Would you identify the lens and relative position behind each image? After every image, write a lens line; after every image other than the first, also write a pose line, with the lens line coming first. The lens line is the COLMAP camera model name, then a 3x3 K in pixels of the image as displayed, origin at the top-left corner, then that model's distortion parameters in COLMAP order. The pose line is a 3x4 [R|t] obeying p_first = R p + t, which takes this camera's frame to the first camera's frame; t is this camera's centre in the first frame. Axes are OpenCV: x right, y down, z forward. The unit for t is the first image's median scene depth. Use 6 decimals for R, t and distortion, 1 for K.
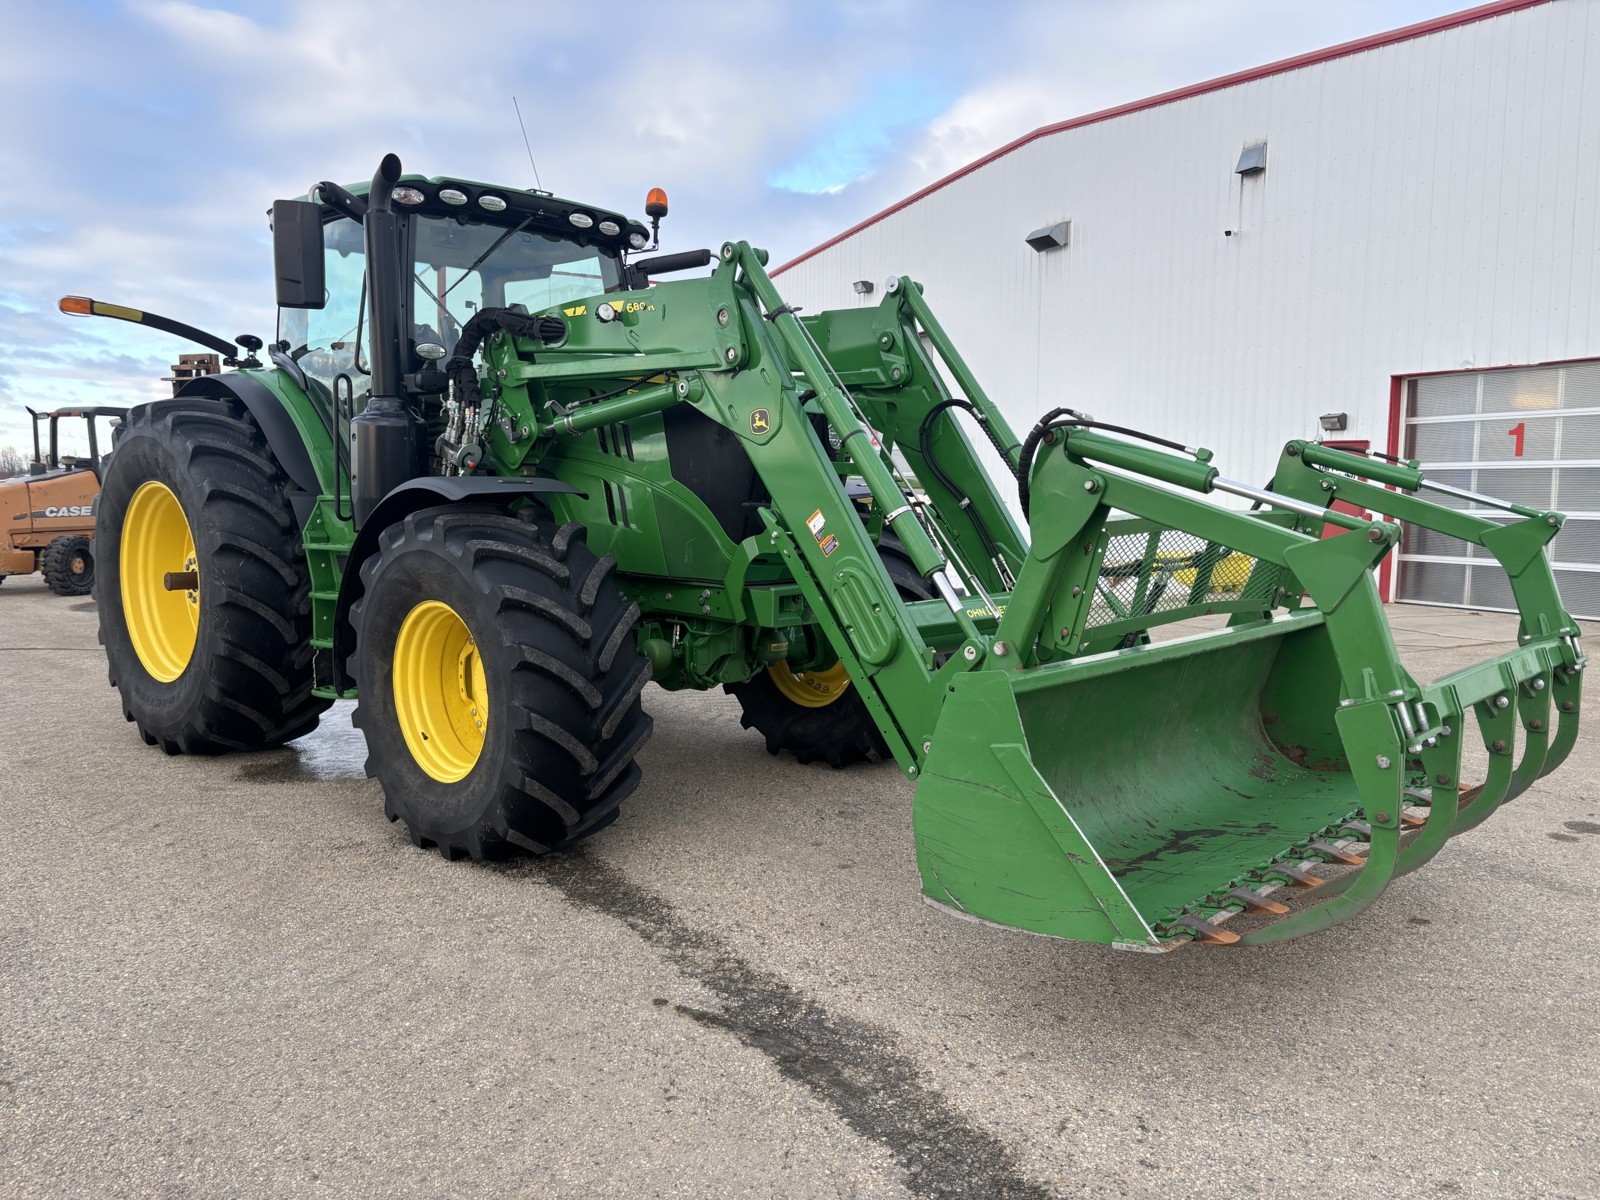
lens RADIAL K [[1208.3, 0, 795.2], [0, 1208.3, 621.0], [0, 0, 1]] dist [0.005667, -0.006171]
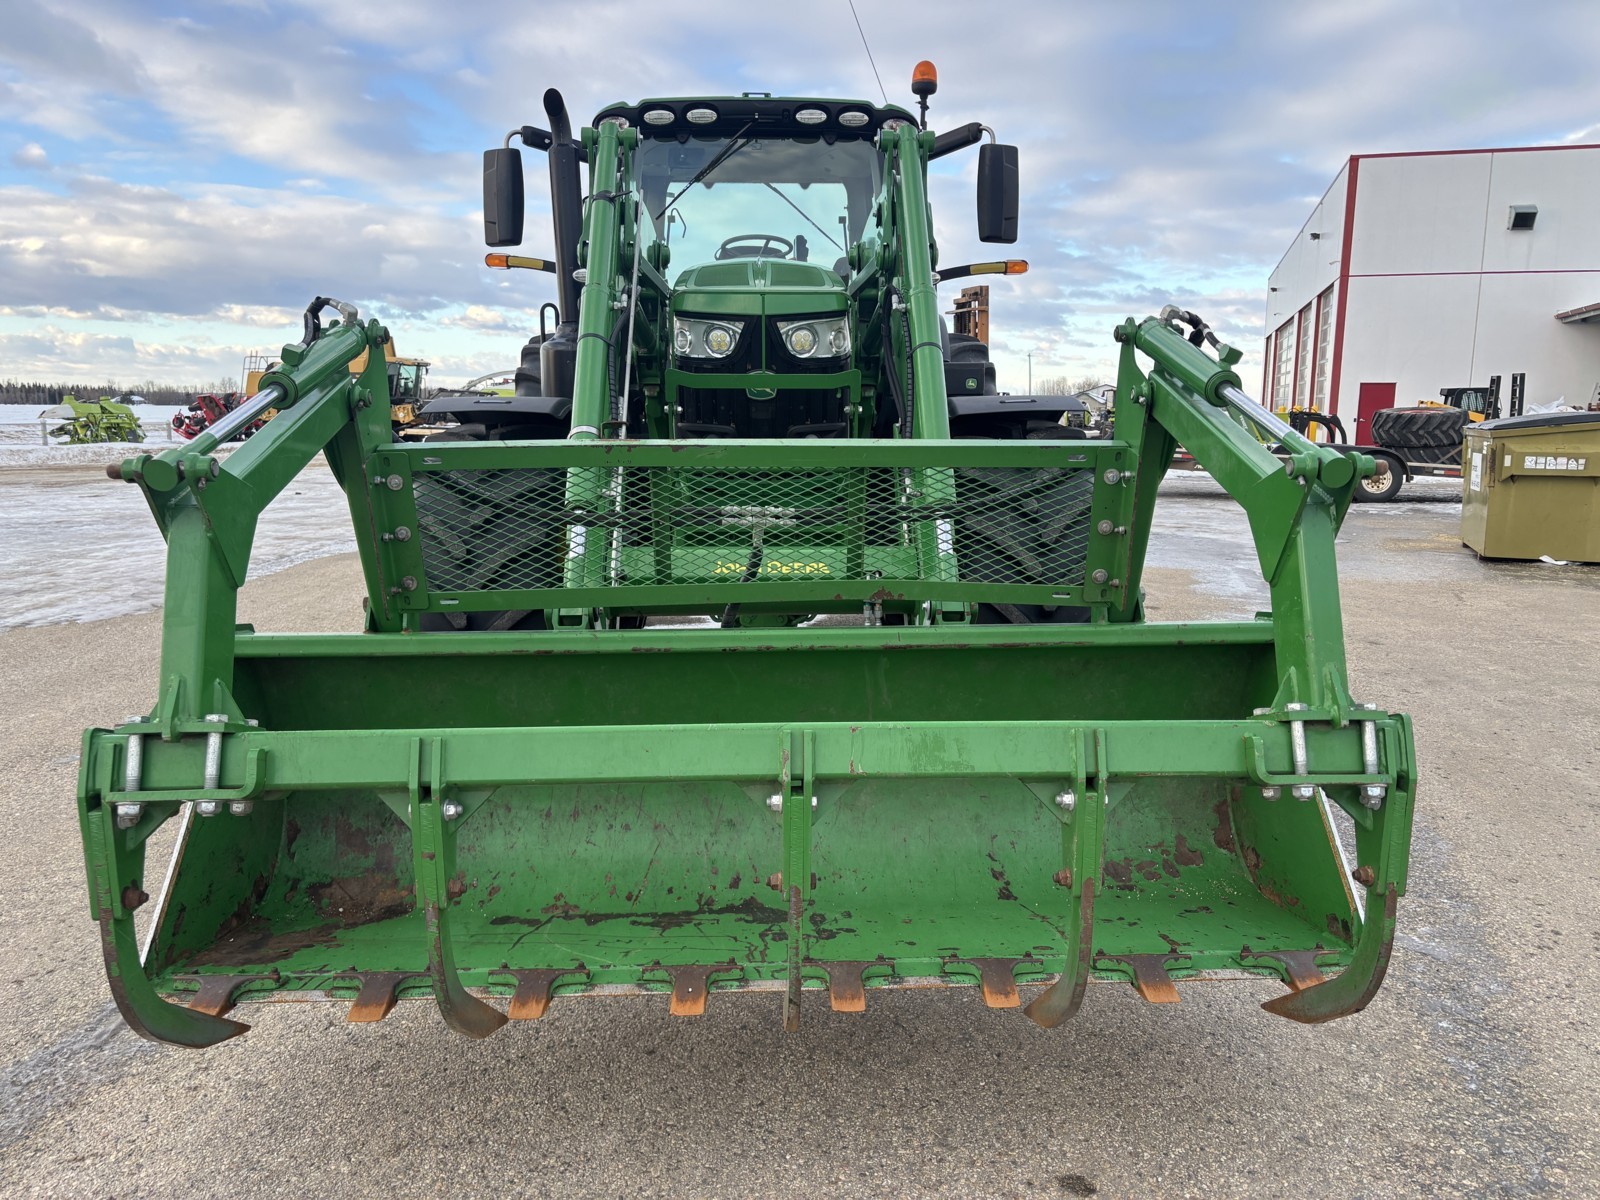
lens RADIAL K [[1220.7, 0, 800.0], [0, 1220.7, 600.0], [0, 0, 1]] dist [0.007472, -0.007189]
pose [[0.710076, 0.104767, -0.696287, 0.522103], [-0.074962, 0.994497, 0.073191, -0.033022], [0.700123, 0.000224, 0.714022, 0.339123]]
